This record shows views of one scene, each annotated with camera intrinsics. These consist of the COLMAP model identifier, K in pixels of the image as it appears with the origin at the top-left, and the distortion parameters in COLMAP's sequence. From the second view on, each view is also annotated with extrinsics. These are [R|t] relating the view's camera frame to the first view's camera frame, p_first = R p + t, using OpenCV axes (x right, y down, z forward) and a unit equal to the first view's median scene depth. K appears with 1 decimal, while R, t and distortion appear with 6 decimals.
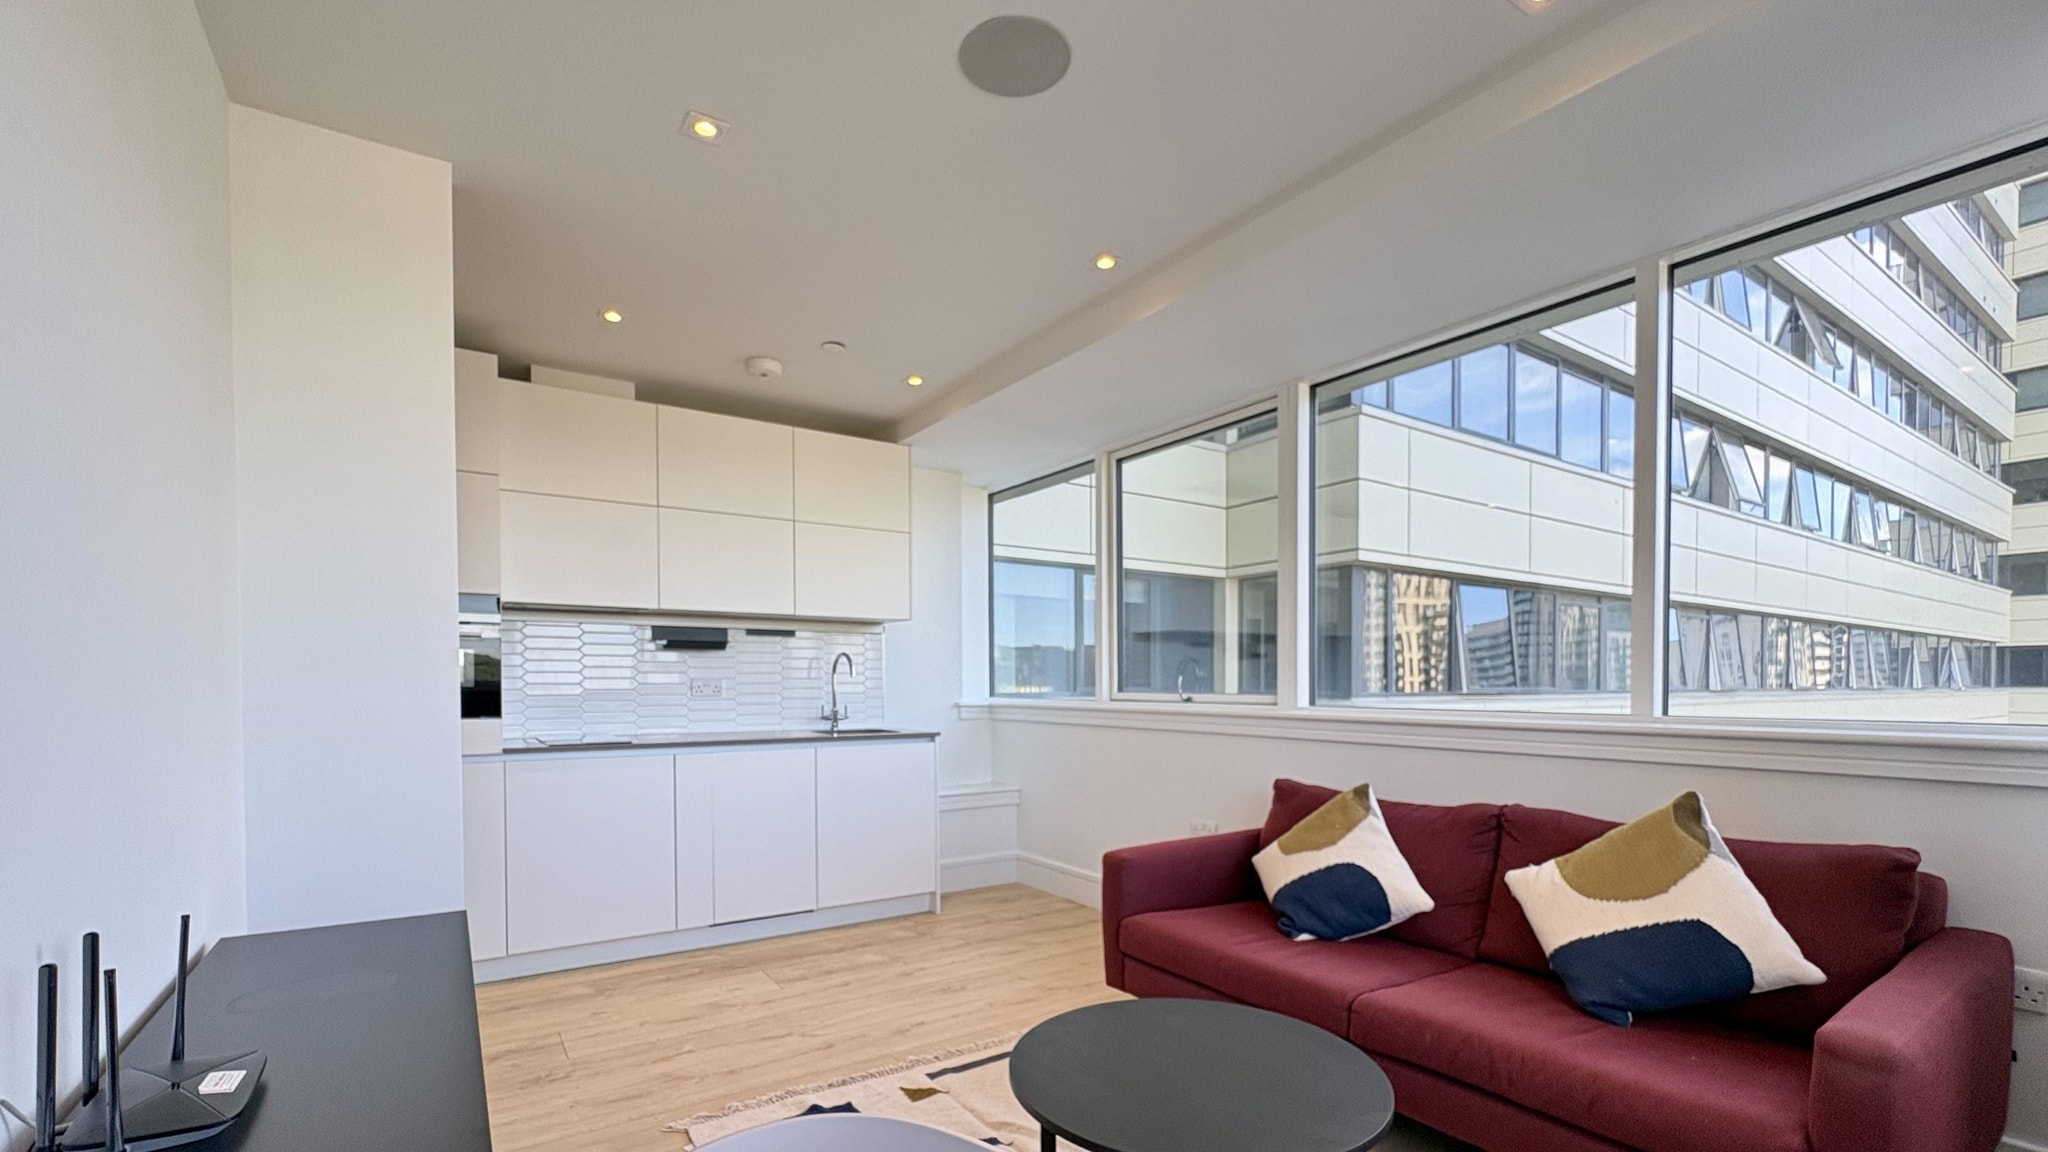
lens RADIAL K [[845.0, 0, 1052.9], [0, 845.0, 697.4], [0, 0, 1]] dist [-0.000559, -0.000064]
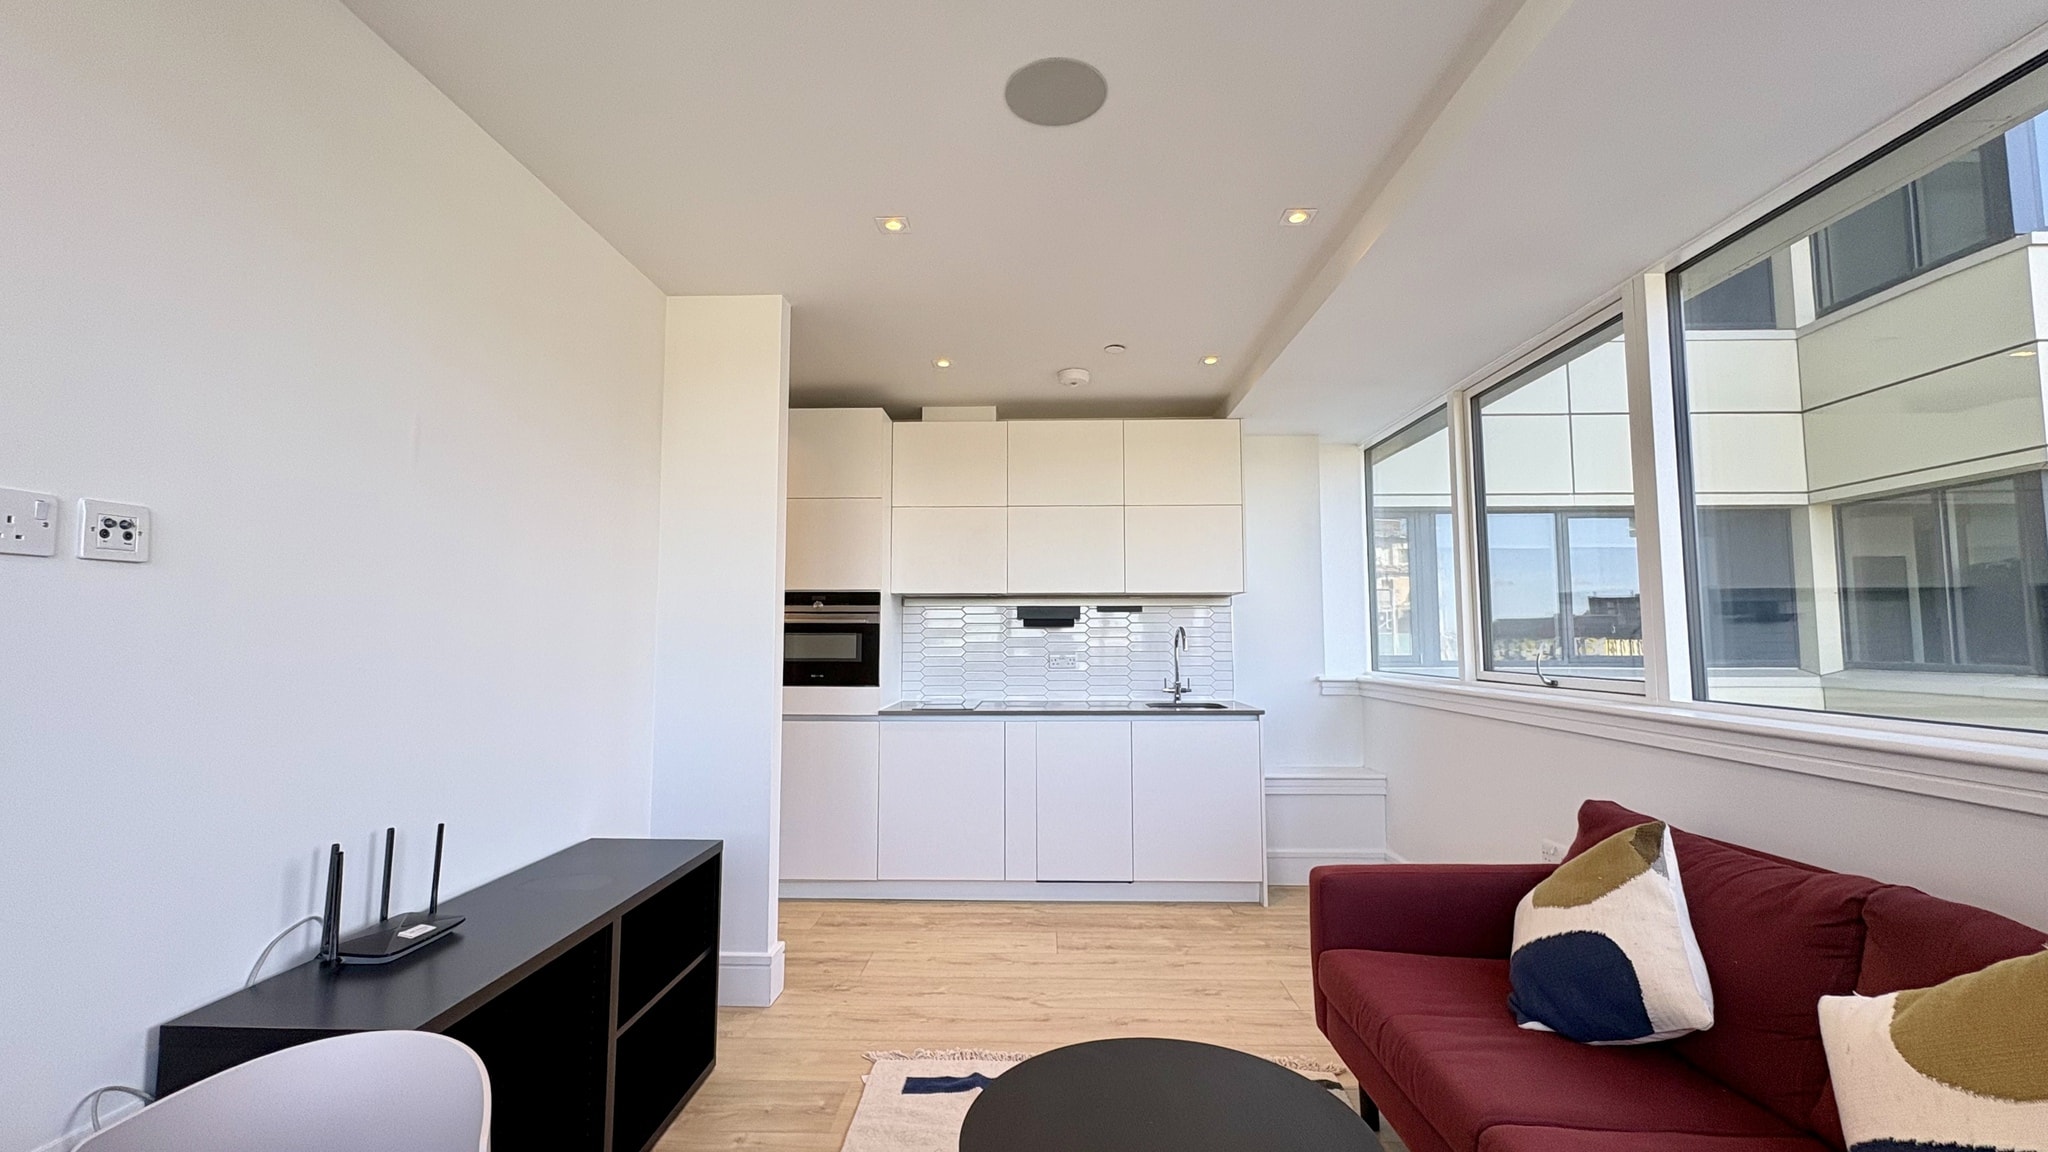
lens RADIAL K [[845.0, 0, 1024.5], [0, 845.0, 577.9], [0, 0, 1]] dist [-0.000559, -0.000064]
pose [[0.818387, -0.045705, -0.572847, 0.216257], [-0.008589, 0.995748, -0.091717, -0.019639], [0.574604, 0.079980, 0.814514, 0.065311]]
